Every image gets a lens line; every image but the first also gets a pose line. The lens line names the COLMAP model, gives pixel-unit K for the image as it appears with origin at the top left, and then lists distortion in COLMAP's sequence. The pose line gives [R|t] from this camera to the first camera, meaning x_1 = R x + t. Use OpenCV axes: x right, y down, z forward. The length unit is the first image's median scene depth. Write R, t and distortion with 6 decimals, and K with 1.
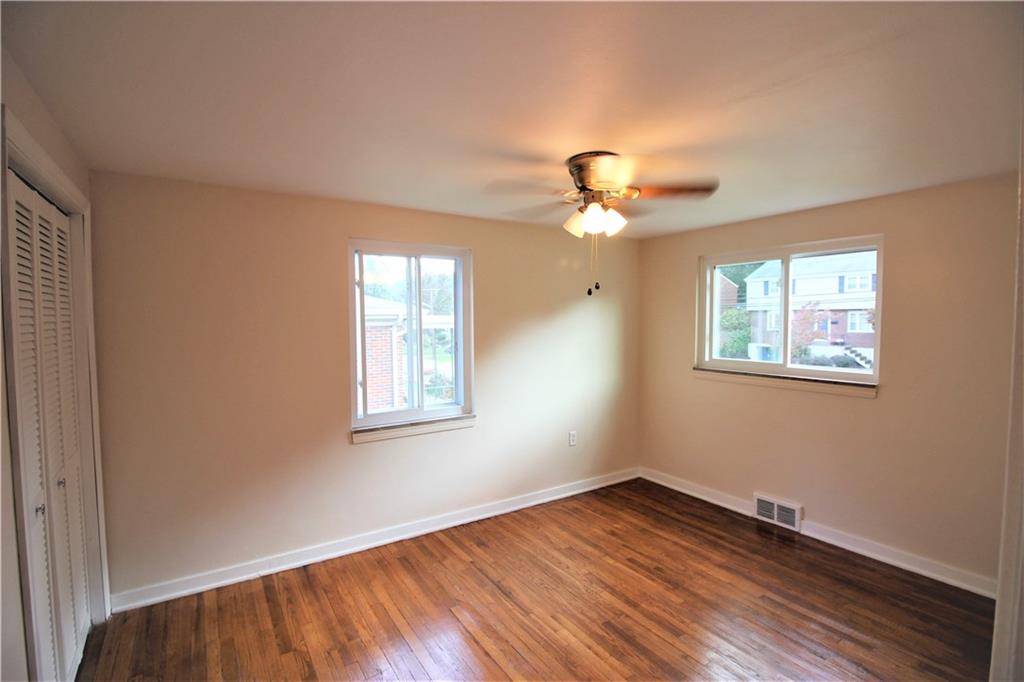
lens RADIAL K [[472.8, 0, 511.7], [0, 472.8, 342.8], [0, 0, 1]] dist [-0.012505, -0.001354]
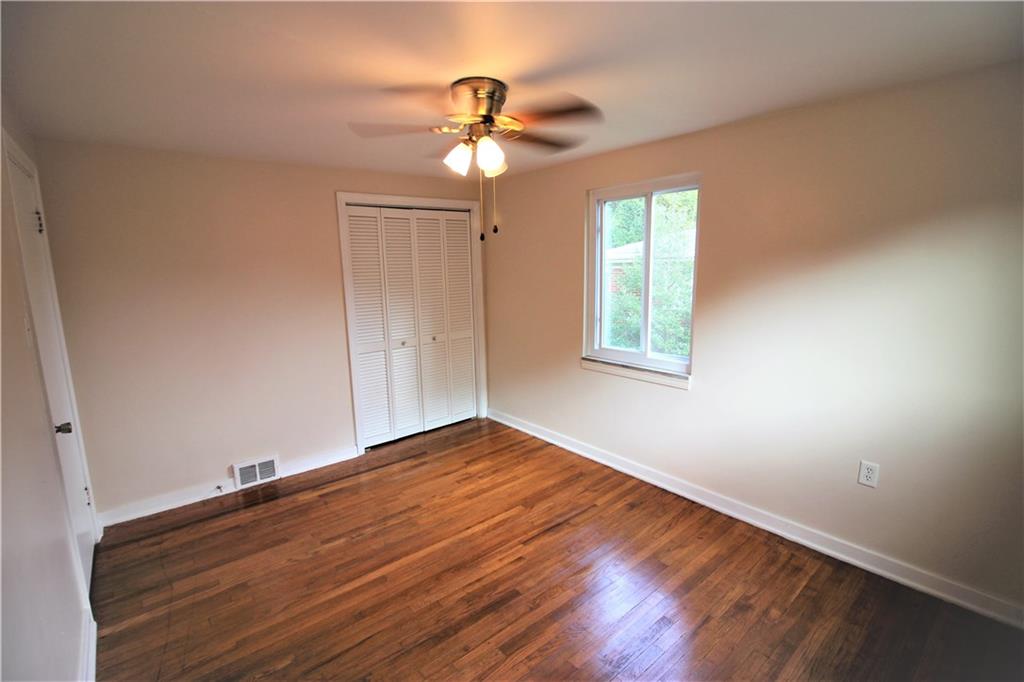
lens RADIAL K [[472.8, 0, 514.3], [0, 472.8, 340.2], [0, 0, 1]] dist [-0.012505, -0.001354]
pose [[0.124109, 0.165417, -0.978383, 0.791311], [-0.039427, 0.986050, 0.161712, -0.041448], [0.991485, 0.018505, 0.128900, 0.657337]]
